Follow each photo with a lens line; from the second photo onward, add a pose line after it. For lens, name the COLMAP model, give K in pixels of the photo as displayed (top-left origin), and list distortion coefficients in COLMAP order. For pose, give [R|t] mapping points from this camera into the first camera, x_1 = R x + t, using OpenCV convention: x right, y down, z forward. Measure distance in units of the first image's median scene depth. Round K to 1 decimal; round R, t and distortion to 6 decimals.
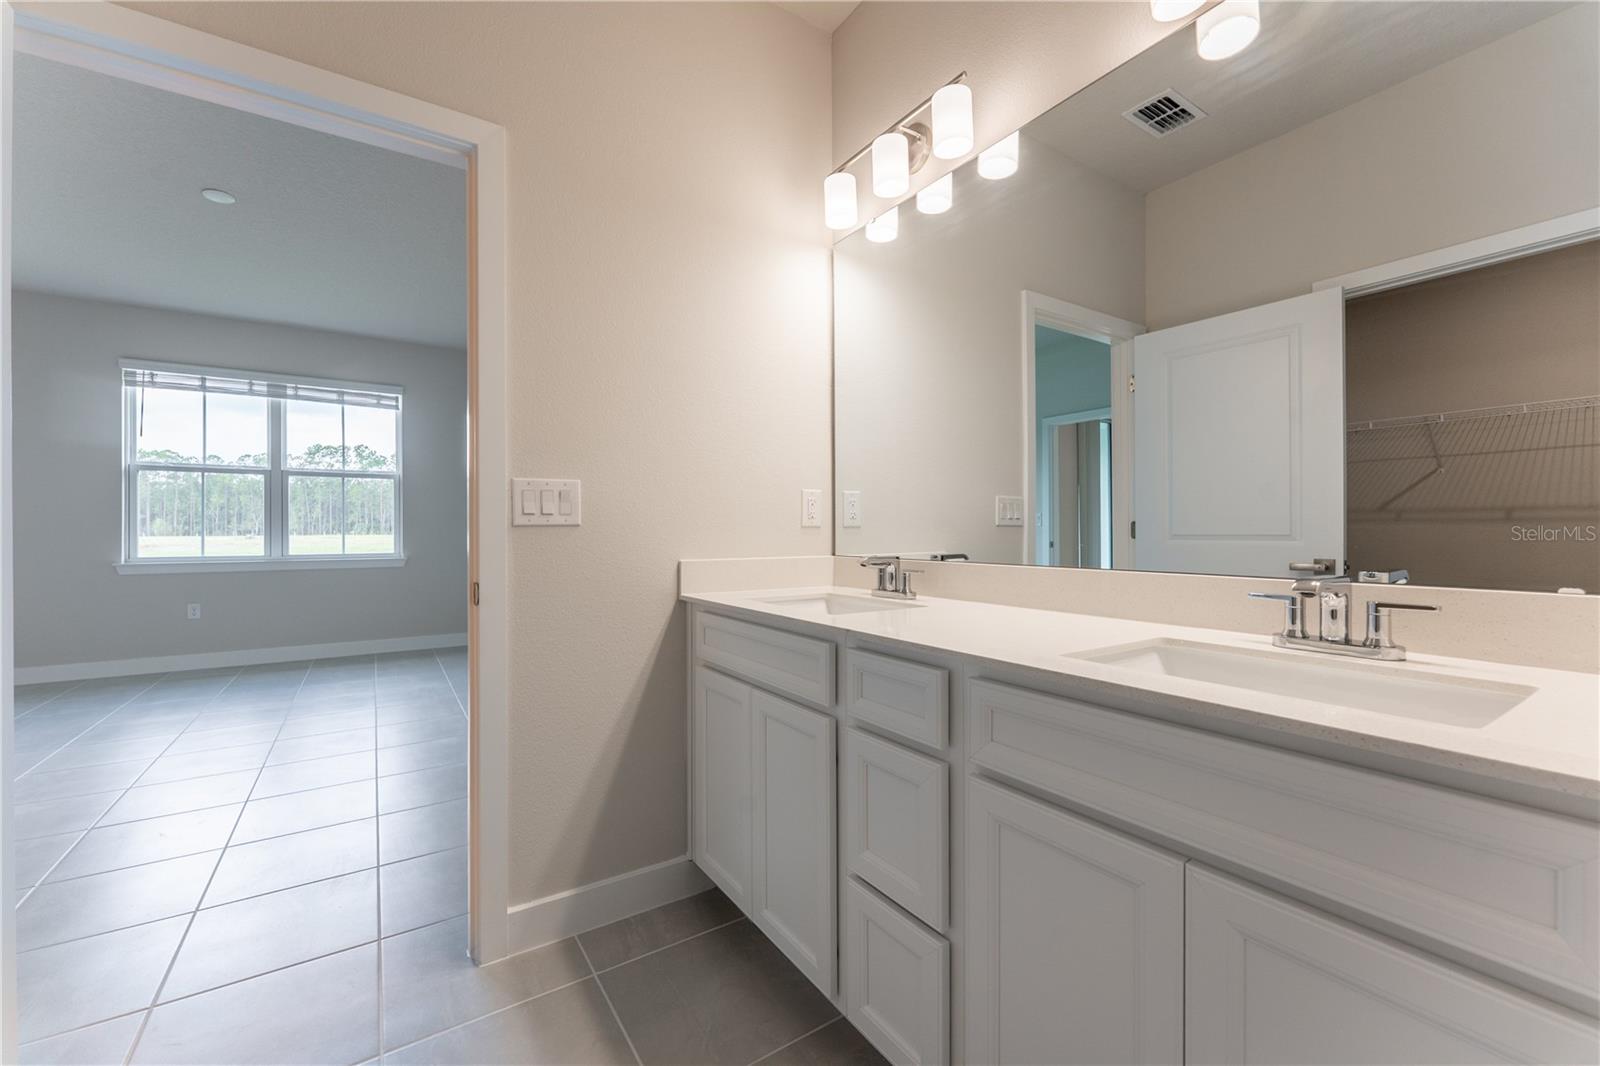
lens RADIAL K [[638.6, 0, 785.8], [0, 638.6, 533.8], [0, 0, 1]] dist [-0.002200, -0.000975]
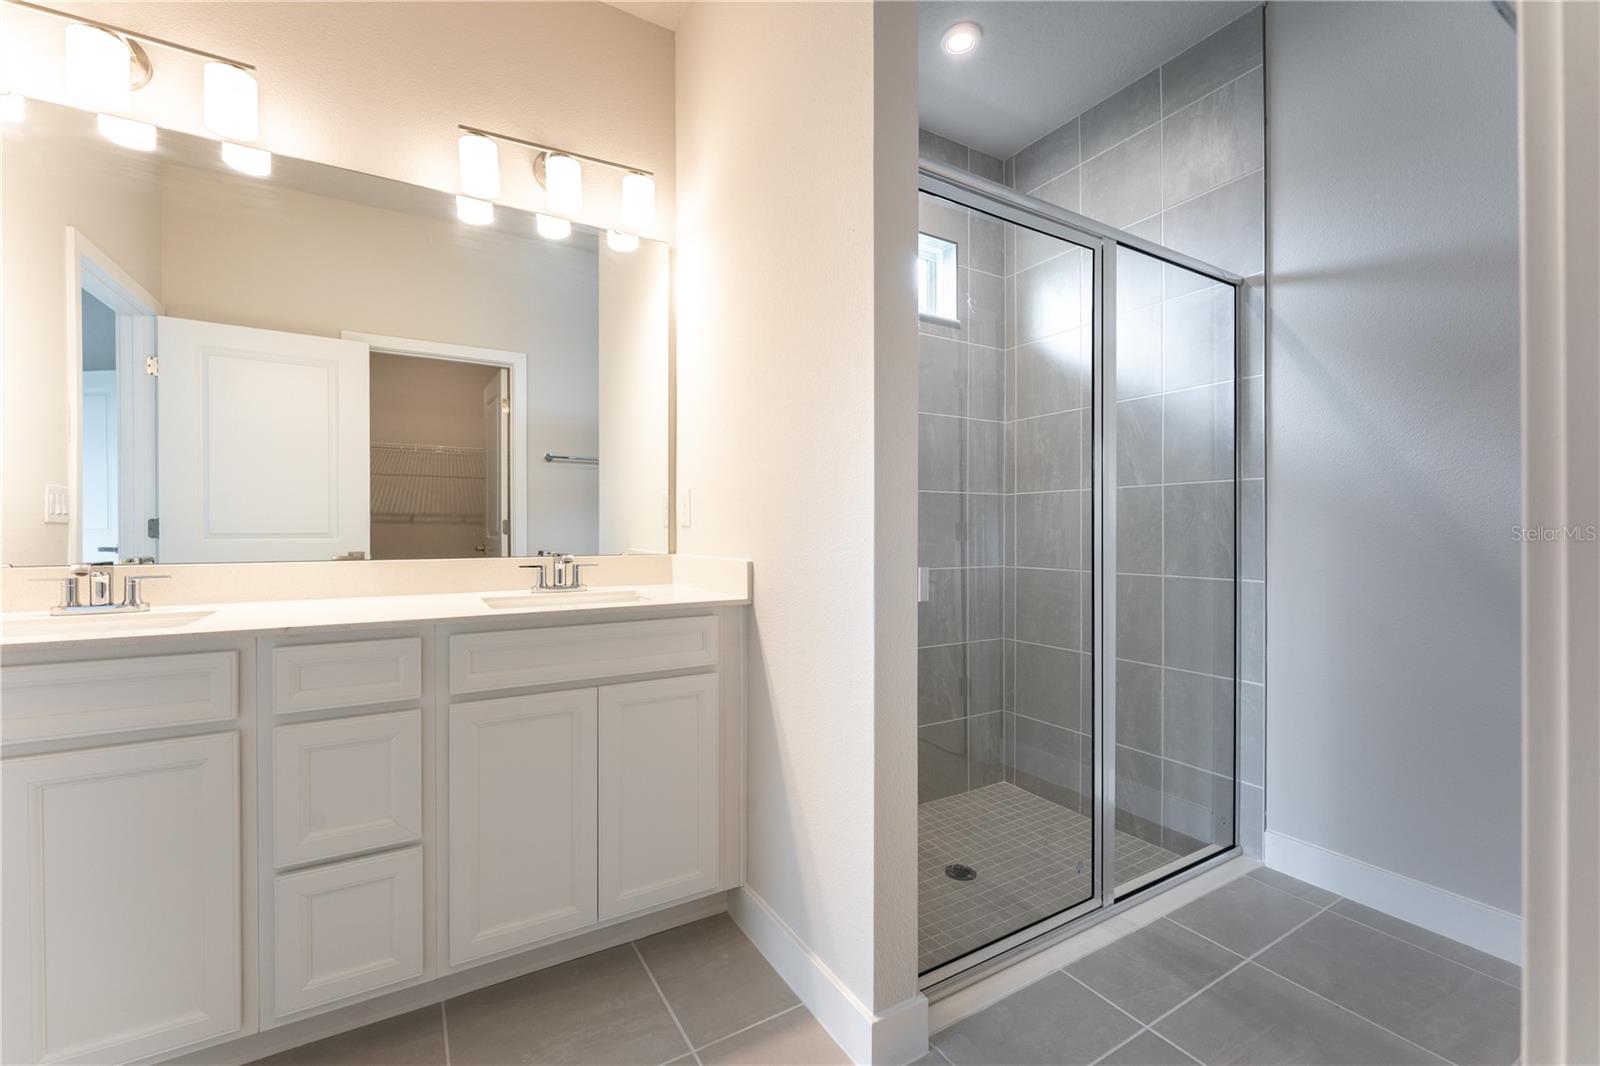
lens RADIAL K [[638.6, 0, 795.3], [0, 638.6, 530.5], [0, 0, 1]] dist [-0.002200, -0.000975]
pose [[0.051291, -0.000877, 0.998683, -0.387289], [0.004218, 0.999991, 0.000662, -0.000438], [-0.998675, 0.004178, 0.051294, 0.063020]]
